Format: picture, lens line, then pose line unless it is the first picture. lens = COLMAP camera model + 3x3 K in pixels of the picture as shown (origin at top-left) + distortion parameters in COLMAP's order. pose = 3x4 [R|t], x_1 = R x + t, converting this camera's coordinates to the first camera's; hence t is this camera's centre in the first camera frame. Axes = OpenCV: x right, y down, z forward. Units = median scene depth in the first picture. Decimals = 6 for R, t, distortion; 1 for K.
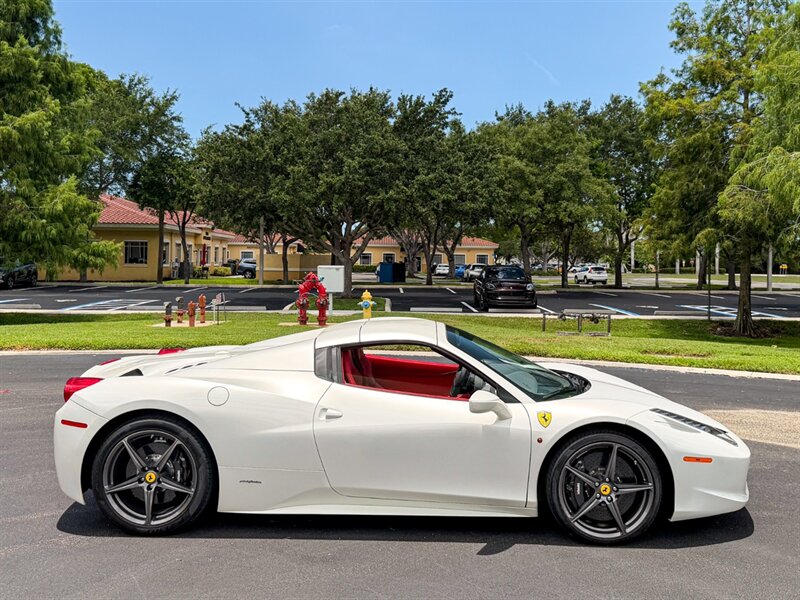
lens RADIAL K [[740.4, 0, 430.7], [0, 740.4, 260.6], [0, 0, 1]] dist [0.149425, -0.300065]
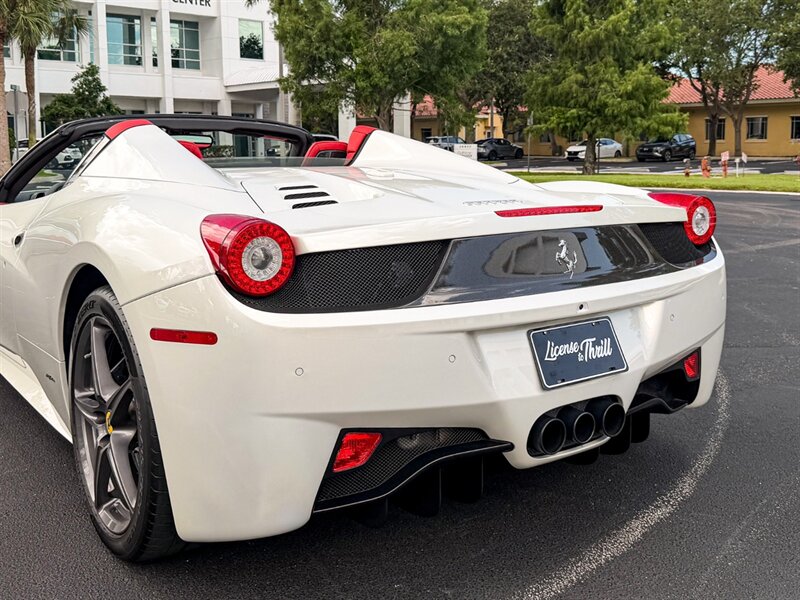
lens RADIAL K [[848.7, 0, 413.4], [0, 848.7, 244.2], [0, 0, 1]] dist [0.188993, -0.404015]
pose [[0.611832, 0.074607, -0.787461, 0.358047], [0.013321, 0.994429, 0.104565, 0.028560], [0.790875, -0.074466, 0.607430, -0.165618]]
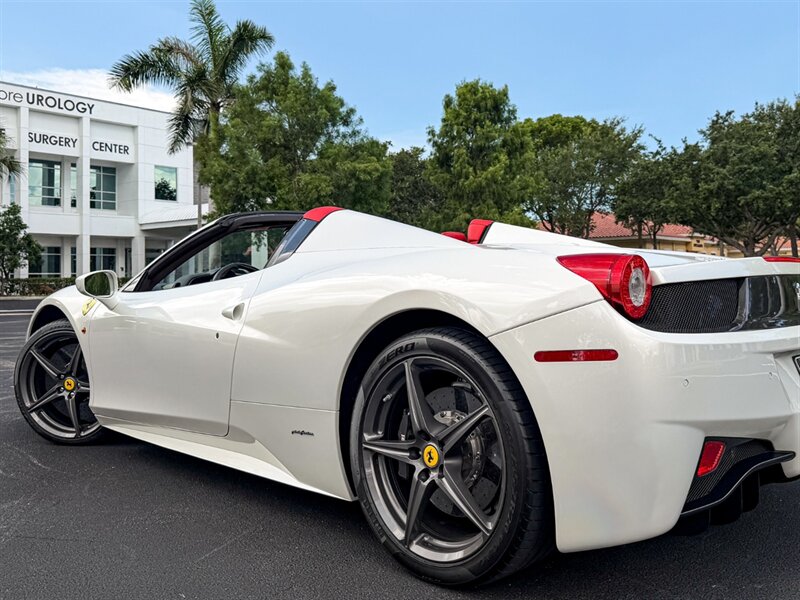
lens RADIAL K [[740.1, 0, 437.8], [0, 740.1, 257.8], [0, 0, 1]] dist [0.150156, -0.295619]
pose [[0.747867, -0.041717, -0.662536, 0.325355], [0.025078, 0.999087, -0.034601, 0.036882], [0.663374, 0.009262, 0.748230, -0.201709]]
